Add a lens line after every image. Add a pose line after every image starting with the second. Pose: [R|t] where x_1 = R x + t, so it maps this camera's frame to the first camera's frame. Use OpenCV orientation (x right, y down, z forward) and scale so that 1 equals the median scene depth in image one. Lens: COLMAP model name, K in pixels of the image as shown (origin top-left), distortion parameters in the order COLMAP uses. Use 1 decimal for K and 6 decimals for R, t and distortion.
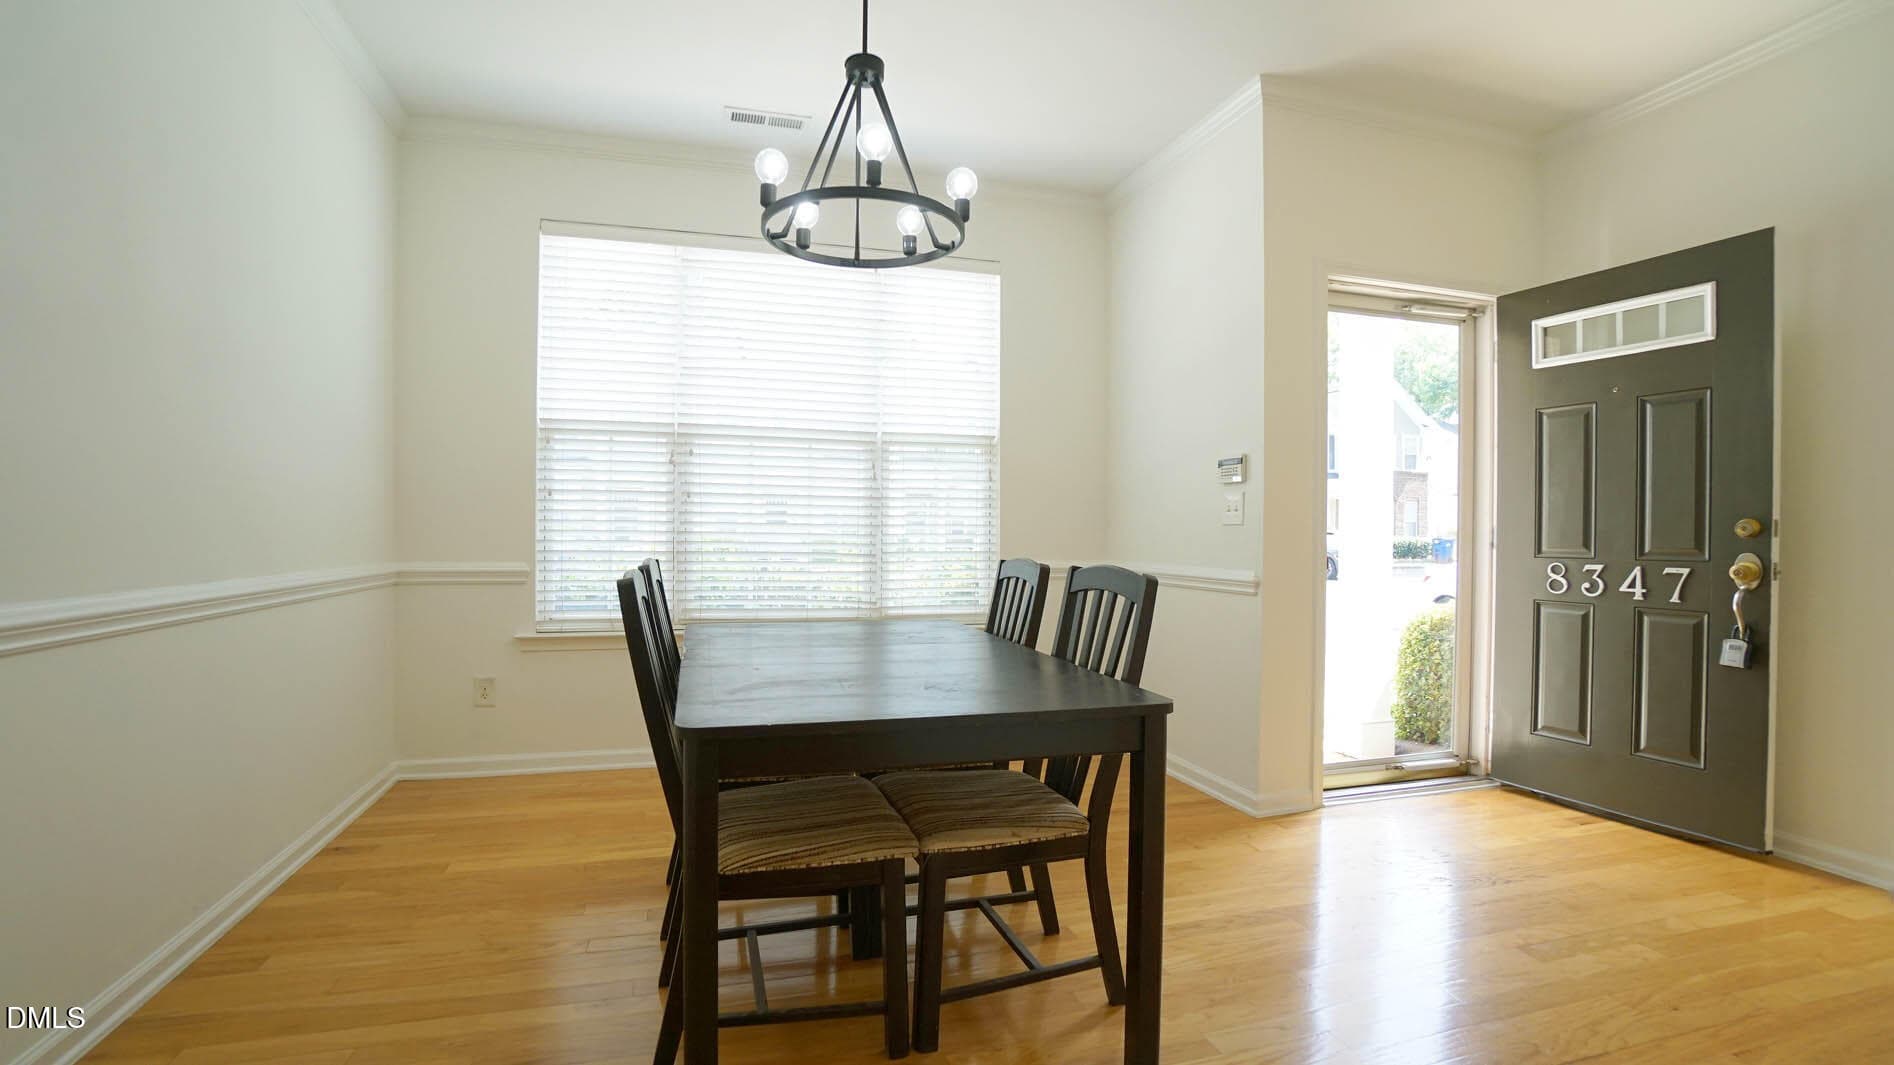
lens RADIAL K [[837.8, 0, 929.4], [0, 837.8, 536.3], [0, 0, 1]] dist [-0.066335, 0.025783]
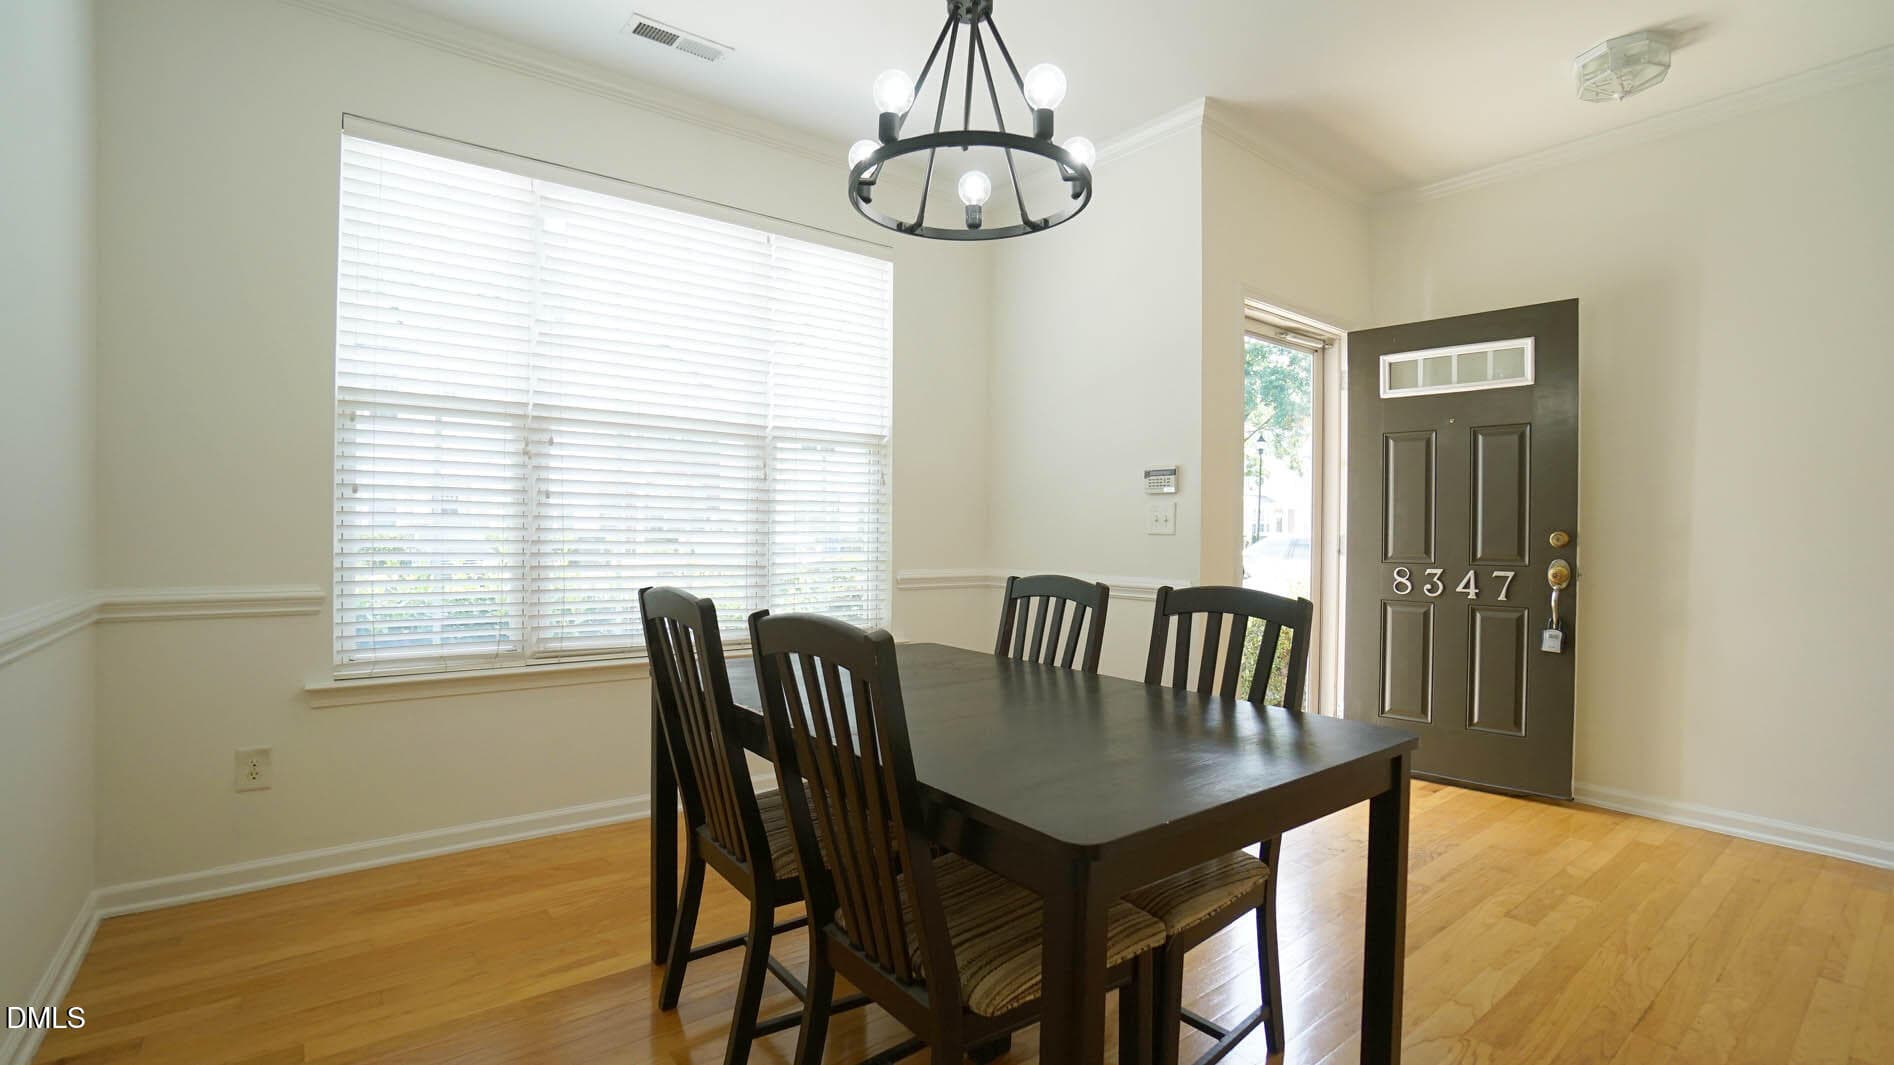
lens RADIAL K [[837.8, 0, 929.4], [0, 837.8, 536.3], [0, 0, 1]] dist [-0.066335, 0.025783]
pose [[0.930702, -0.000830, 0.365779, -0.279703], [-0.000797, 0.999990, 0.004297, -0.016111], [-0.365779, -0.004291, 0.930692, 0.156925]]
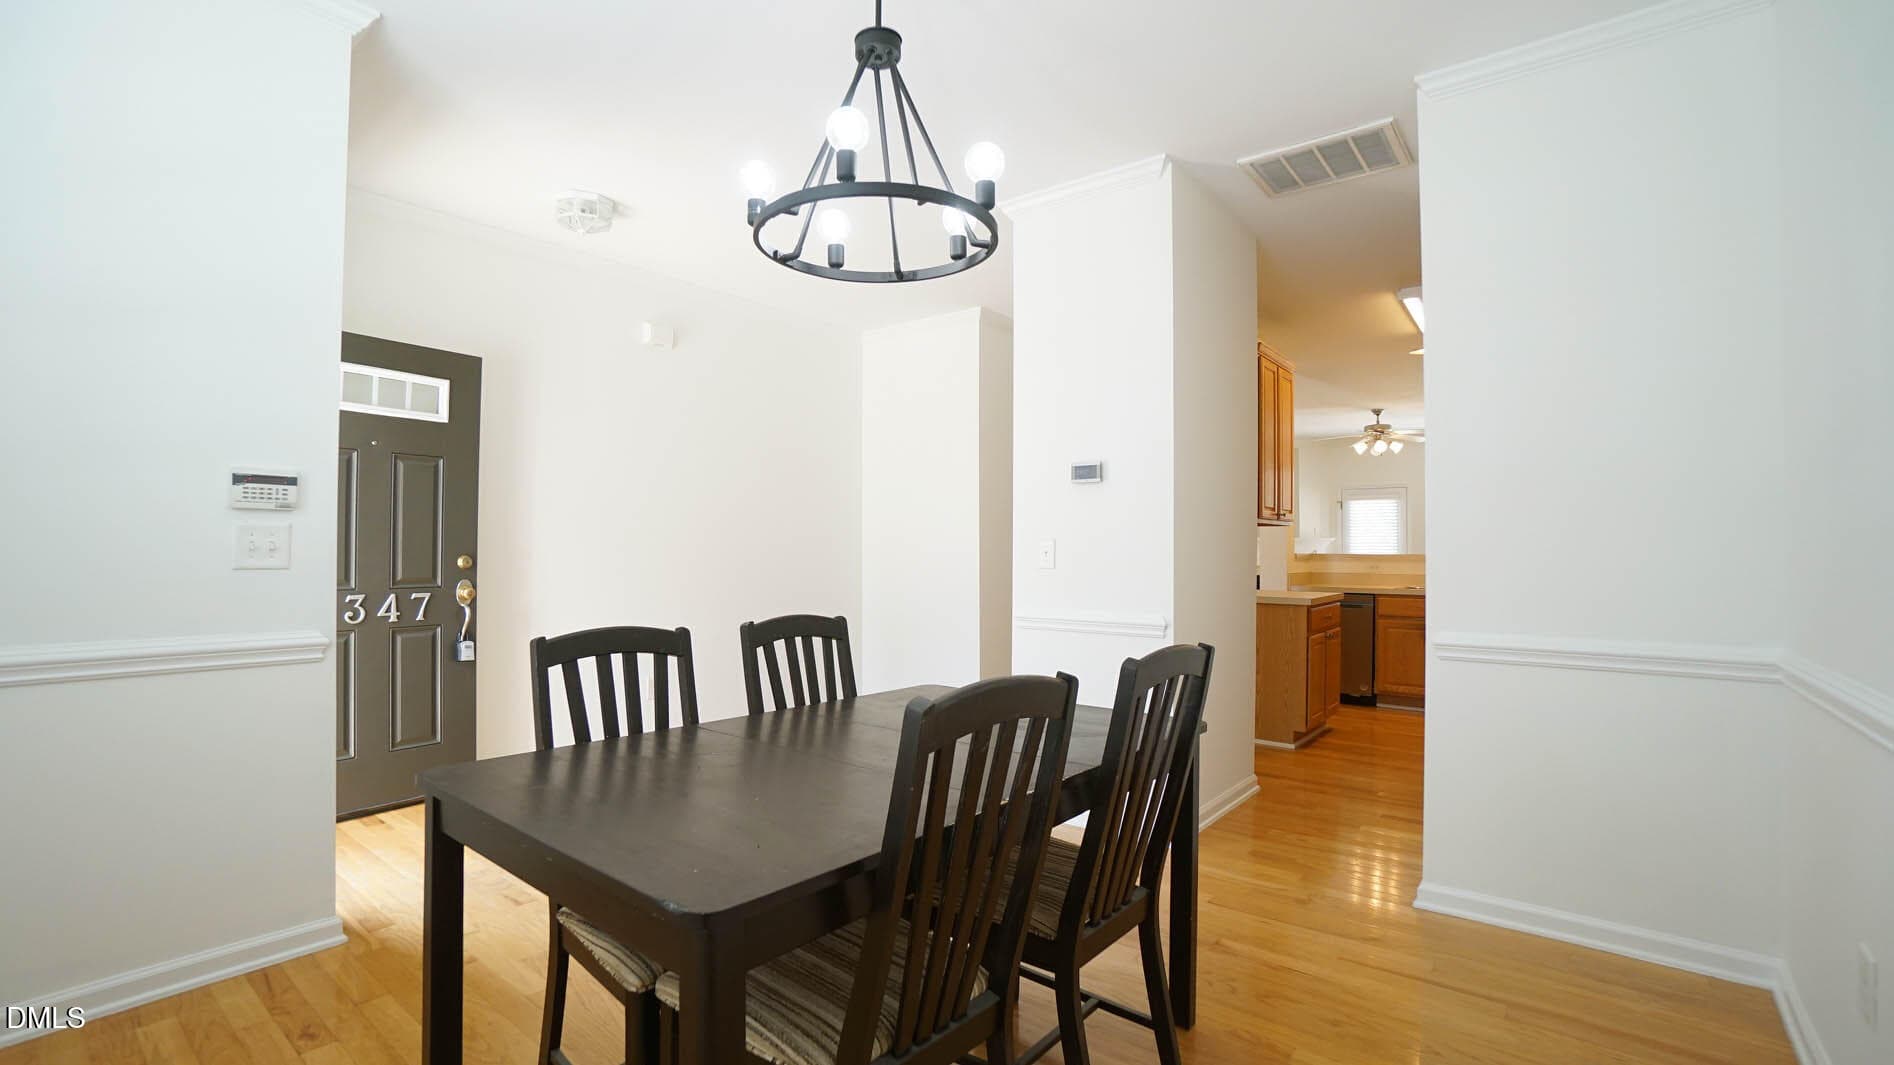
lens RADIAL K [[837.8, 0, 929.4], [0, 837.8, 536.3], [0, 0, 1]] dist [-0.066335, 0.025783]
pose [[-0.576464, 0.001065, 0.817122, -0.530415], [-0.011407, 0.999891, -0.009351, -0.042520], [-0.817043, -0.014711, -0.576389, 0.958370]]
